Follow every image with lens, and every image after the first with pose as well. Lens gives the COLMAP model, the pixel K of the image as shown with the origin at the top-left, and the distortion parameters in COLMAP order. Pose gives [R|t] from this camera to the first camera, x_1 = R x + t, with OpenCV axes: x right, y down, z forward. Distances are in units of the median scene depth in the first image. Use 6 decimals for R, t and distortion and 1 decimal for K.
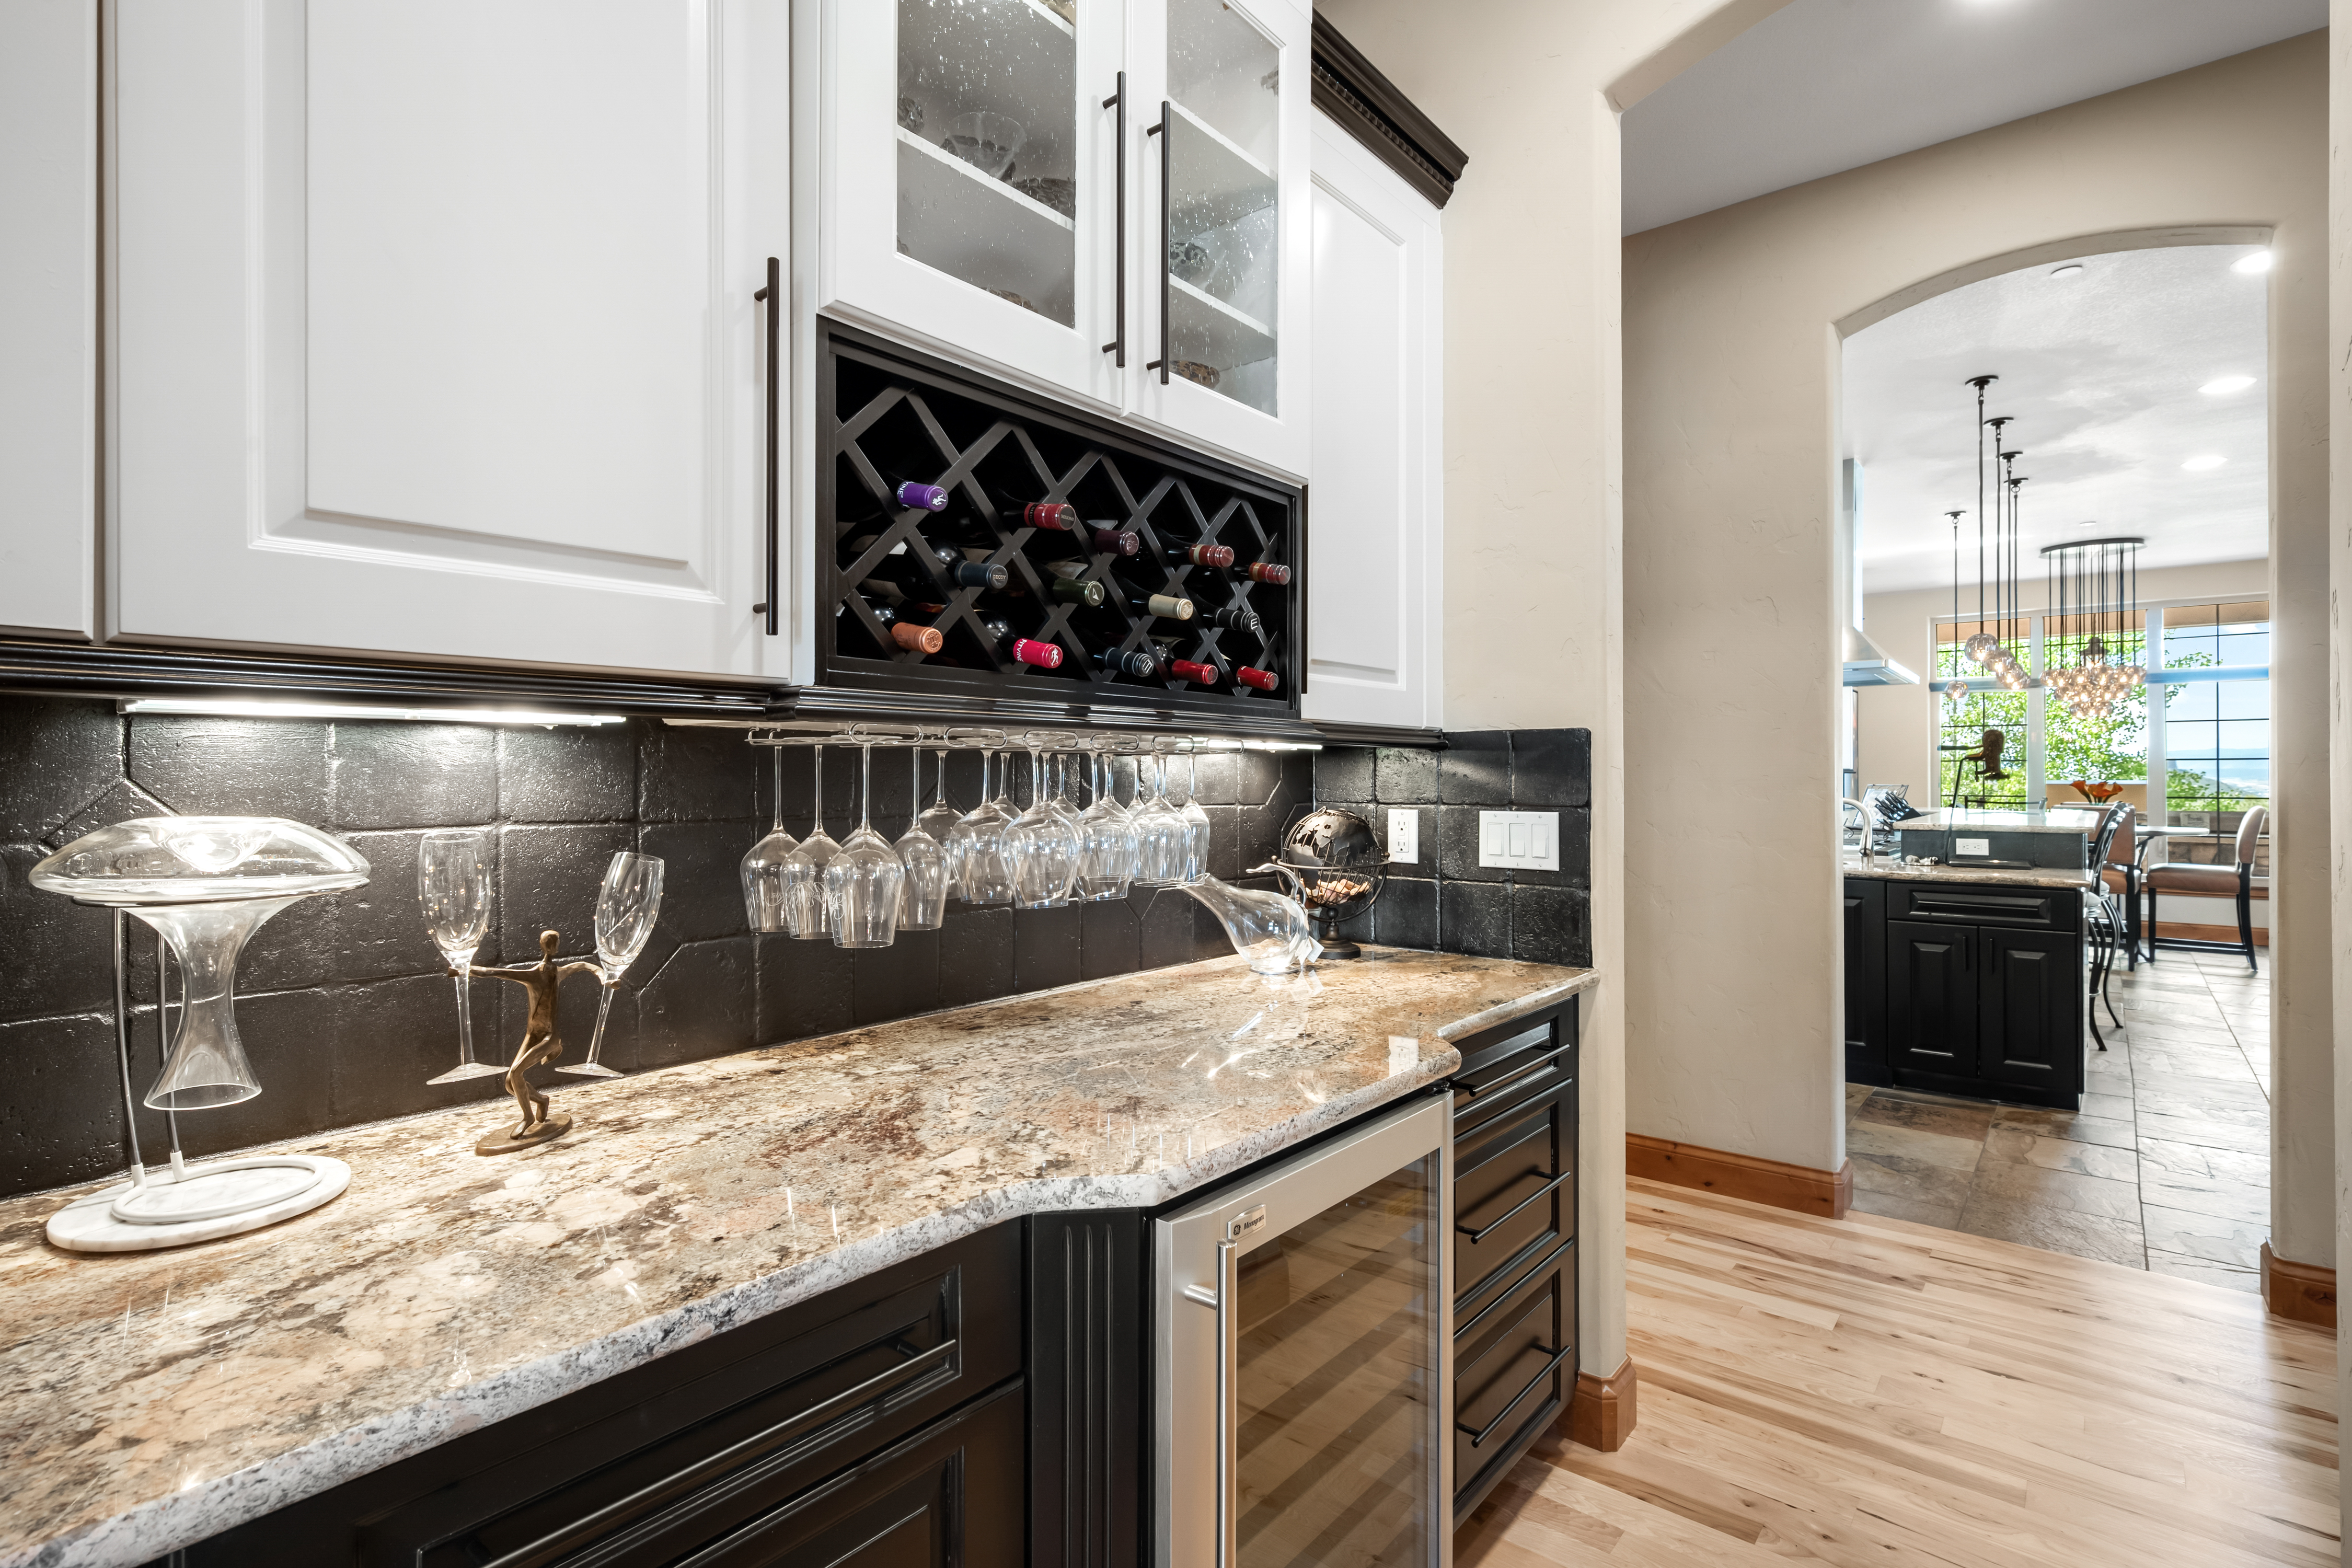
lens RADIAL K [[1135.7, 0, 1180.3], [0, 1135.7, 781.3], [0, 0, 1]] dist [-0.001546, 0.000516]
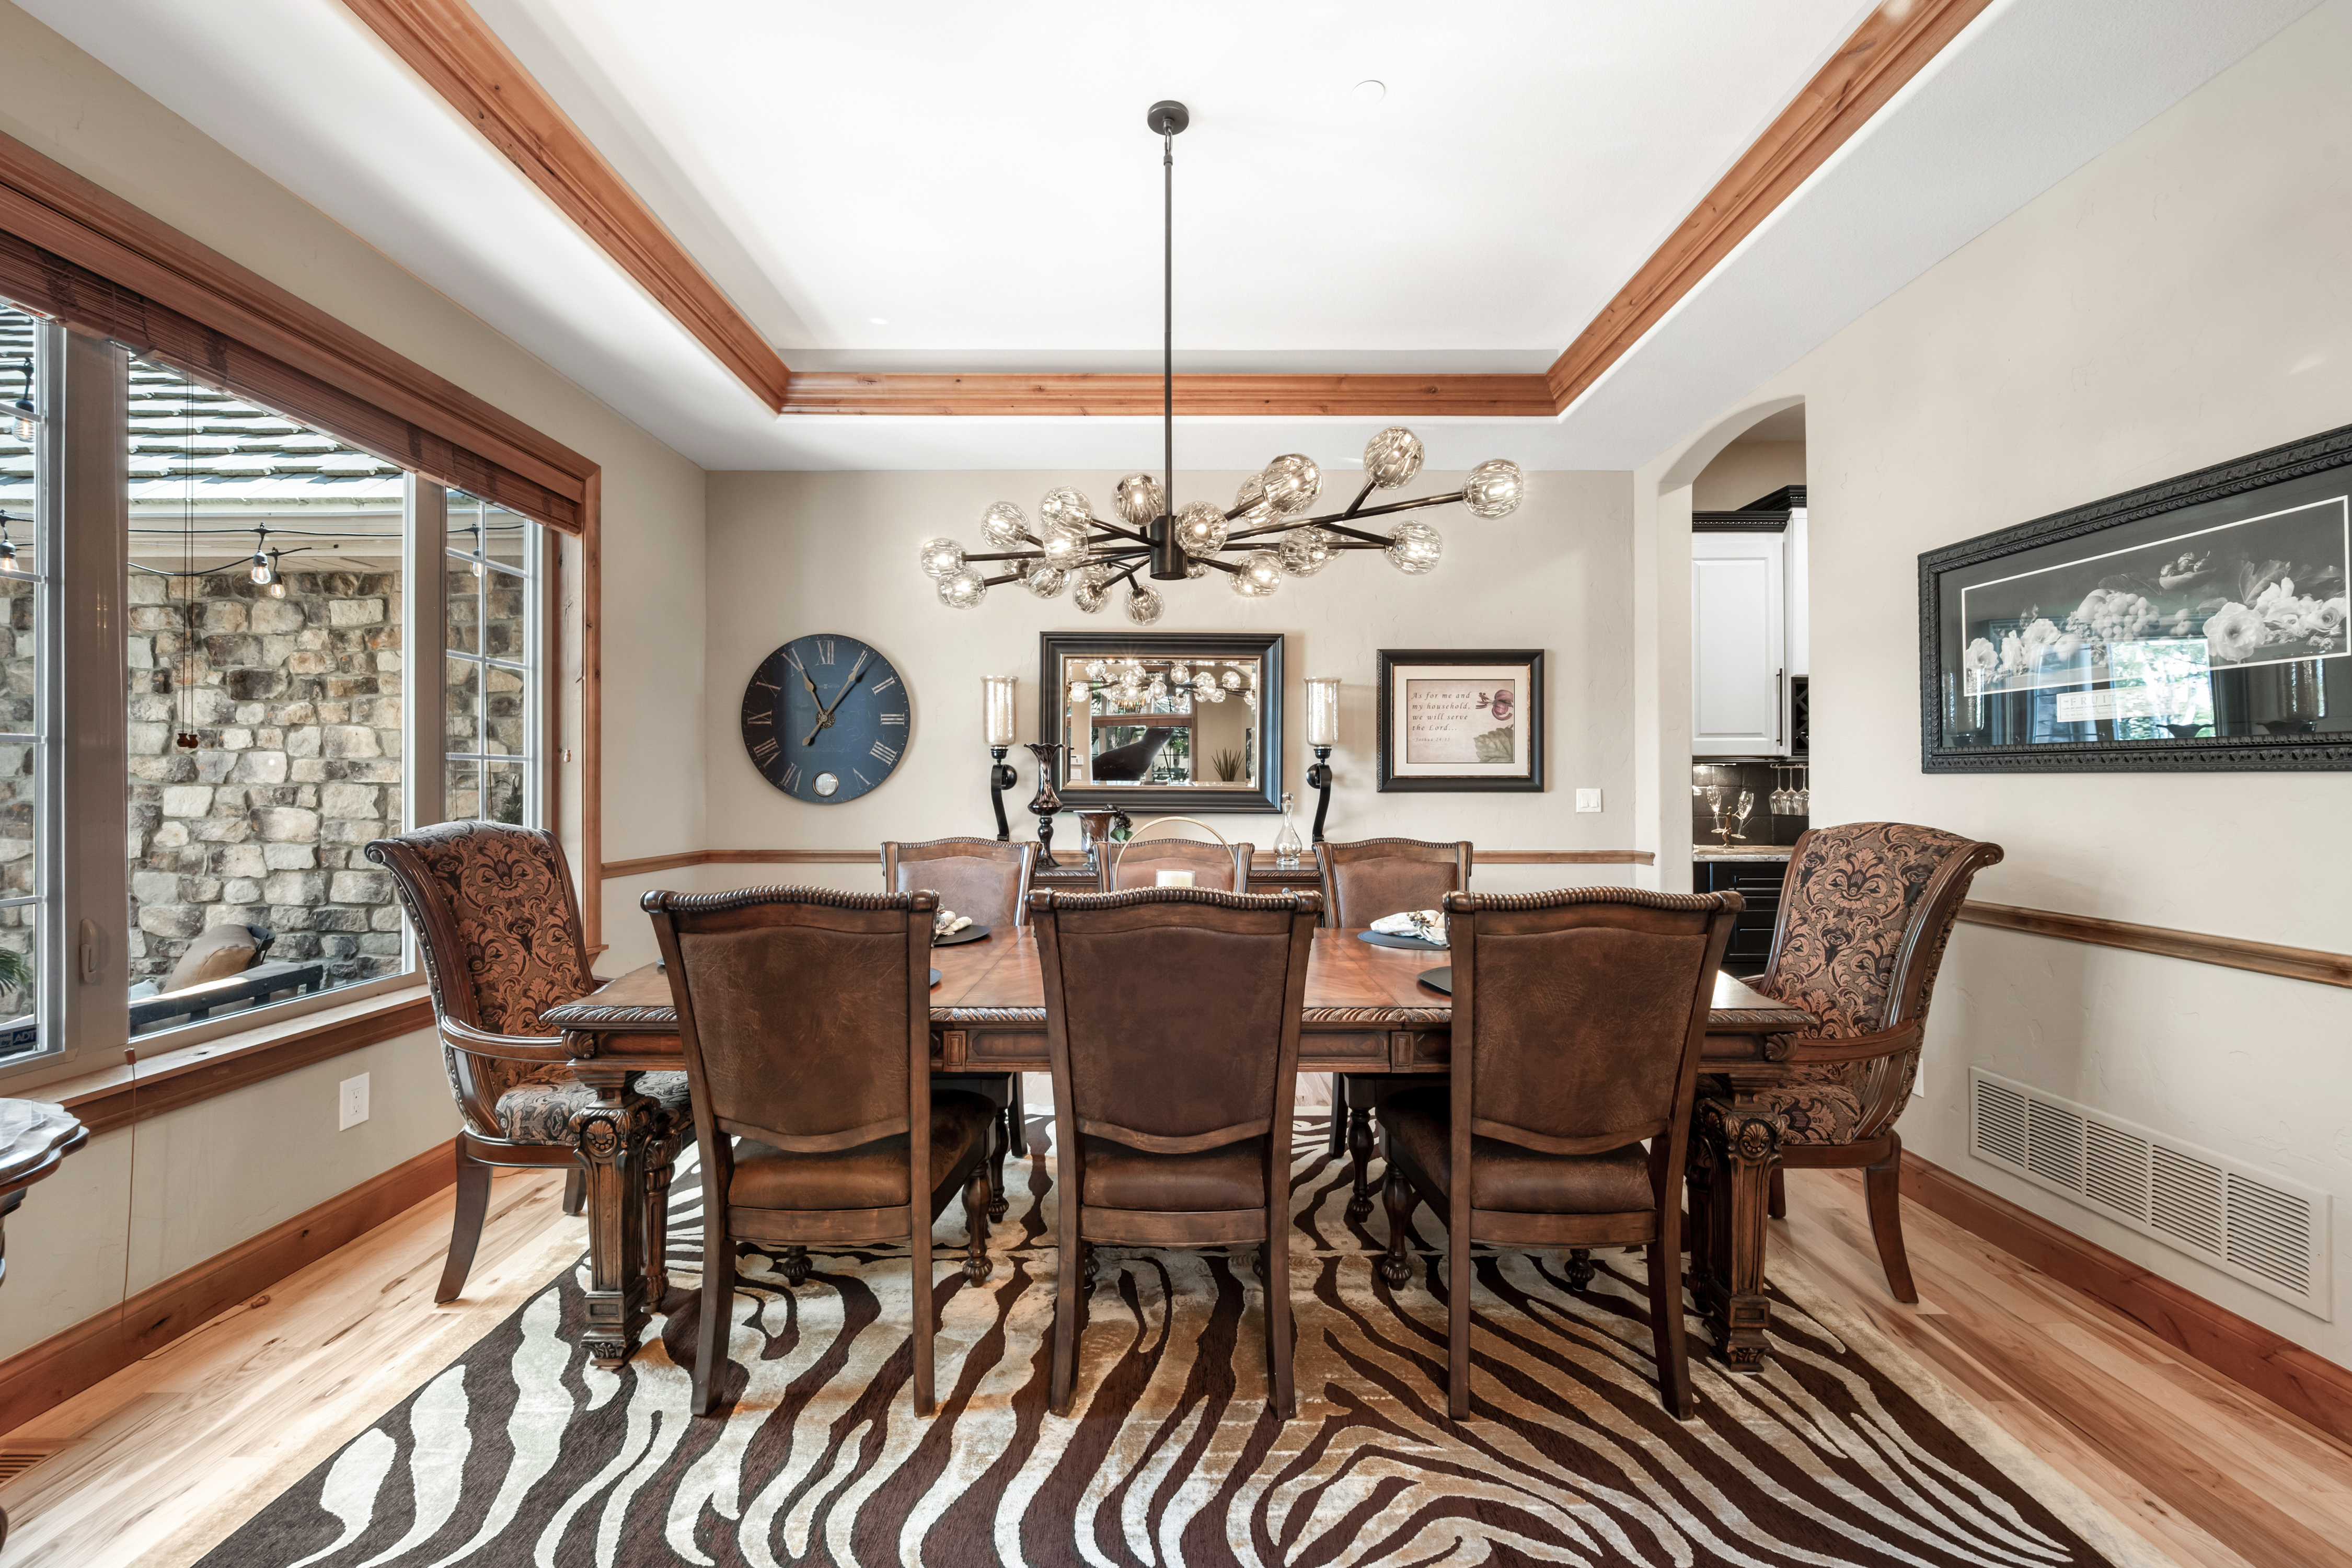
lens RADIAL K [[962.7, 0, 1180.3], [0, 962.7, 780.3], [0, 0, 1]] dist [-0.000074, -0.000231]
pose [[0.654402, -0.003651, -0.756138, 1.030832], [0.003110, 0.999993, -0.002137, 0.017450], [0.756140, -0.000953, 0.654409, -3.500941]]
